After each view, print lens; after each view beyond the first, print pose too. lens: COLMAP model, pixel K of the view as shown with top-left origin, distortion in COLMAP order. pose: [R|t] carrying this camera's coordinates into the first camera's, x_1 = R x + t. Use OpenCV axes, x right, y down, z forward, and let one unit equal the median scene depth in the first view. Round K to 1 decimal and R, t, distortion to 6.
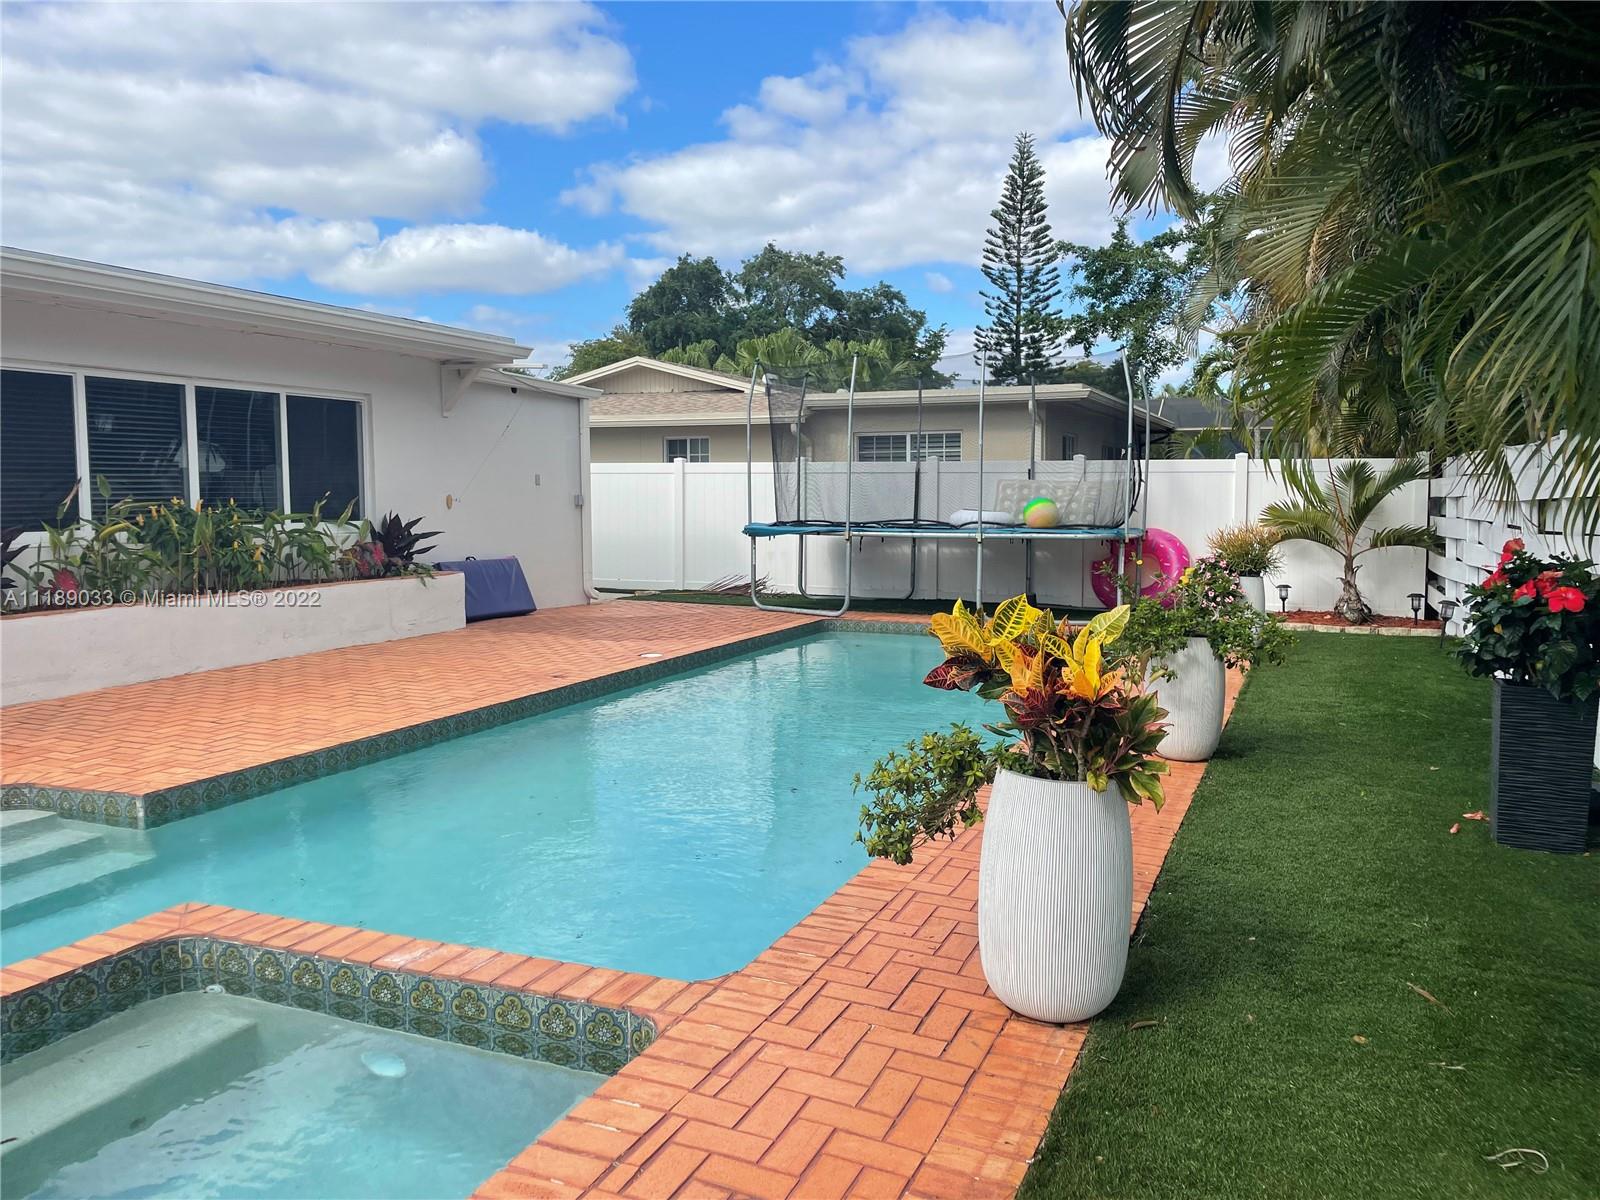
lens RADIAL K [[1185.1, 0, 811.6], [0, 1185.1, 590.9], [0, 0, 1]] dist [0.051028, -0.076097]
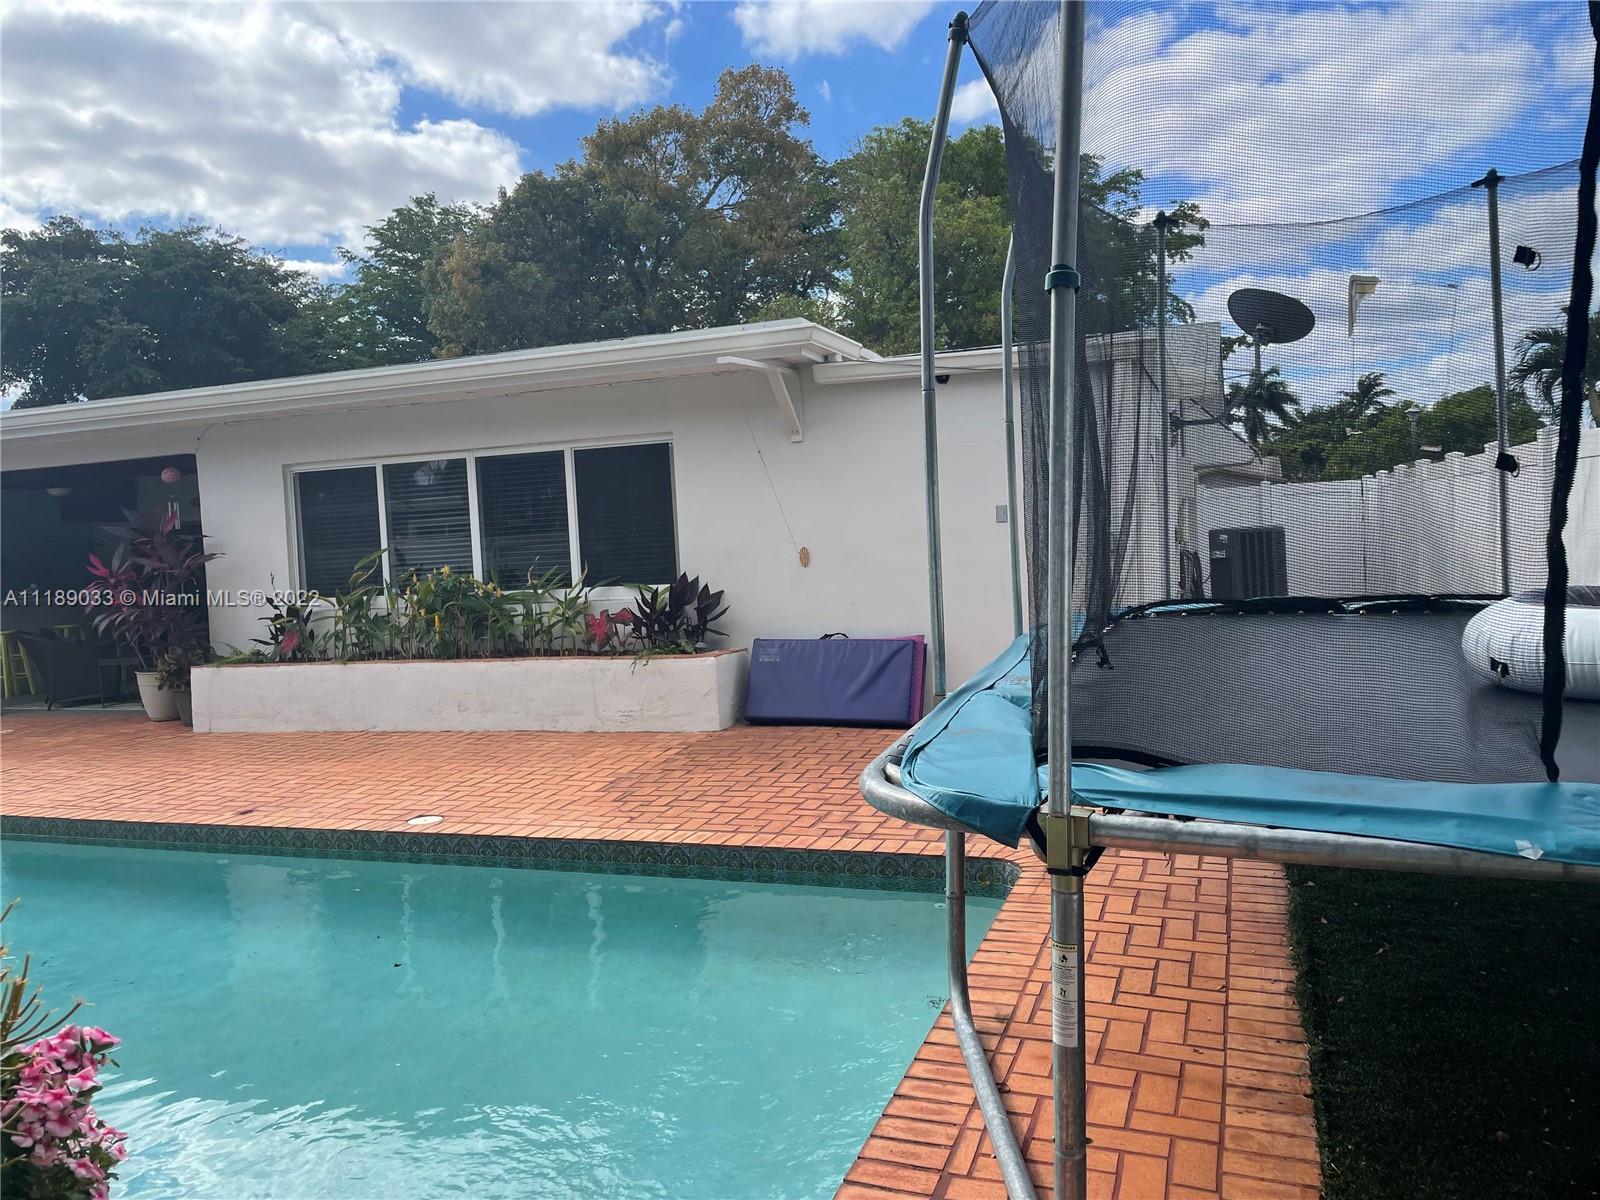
lens RADIAL K [[1185.1, 0, 791.1], [0, 1185.1, 590.6], [0, 0, 1]] dist [0.051028, -0.076097]
pose [[0.072470, 0.045152, -0.996348, 0.499836], [-0.031167, 0.998589, 0.042986, -0.100392], [0.996883, 0.027937, 0.073775, 1.106731]]
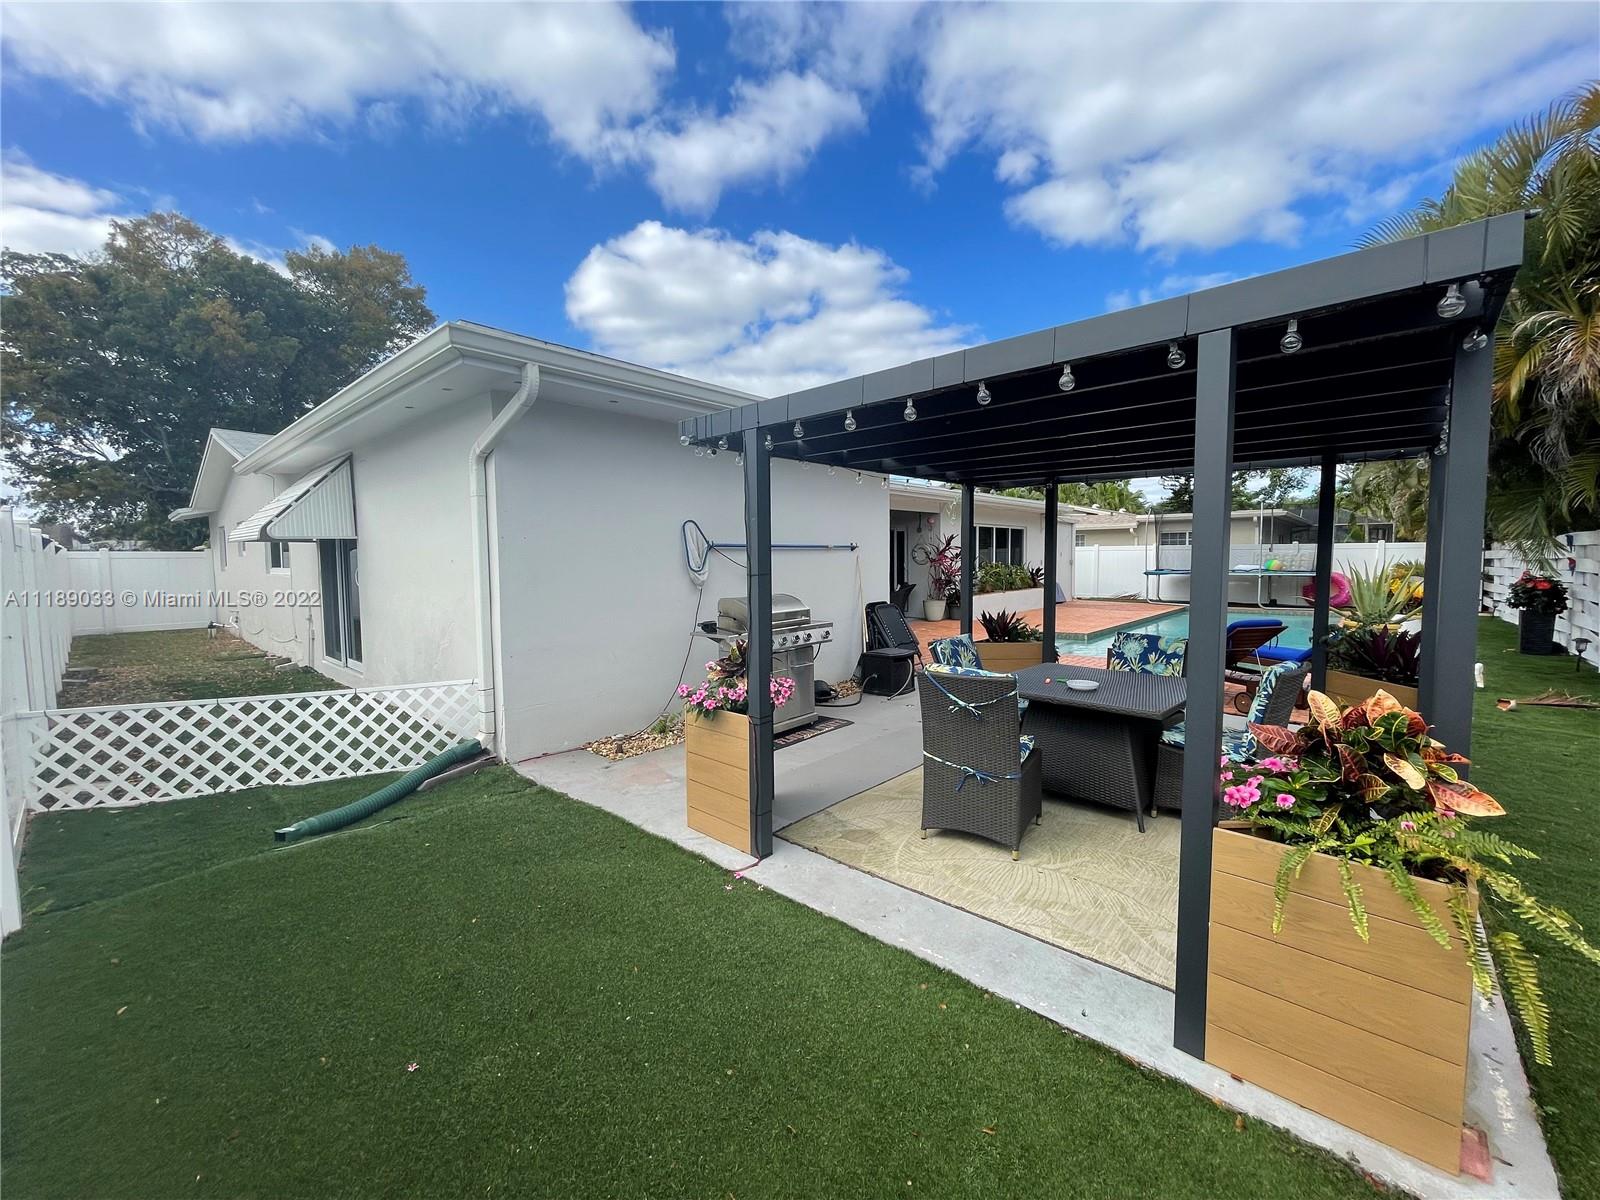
lens RADIAL K [[639.7, 0, 800.2], [0, 639.7, 599.1], [0, 0, 1]] dist [-0.001136, -0.000008]
pose [[0.946730, 0.011703, -0.321815, -0.359367], [-0.017768, 0.999715, -0.015914, 0.046255], [0.321537, 0.020784, 0.946669, -0.633502]]
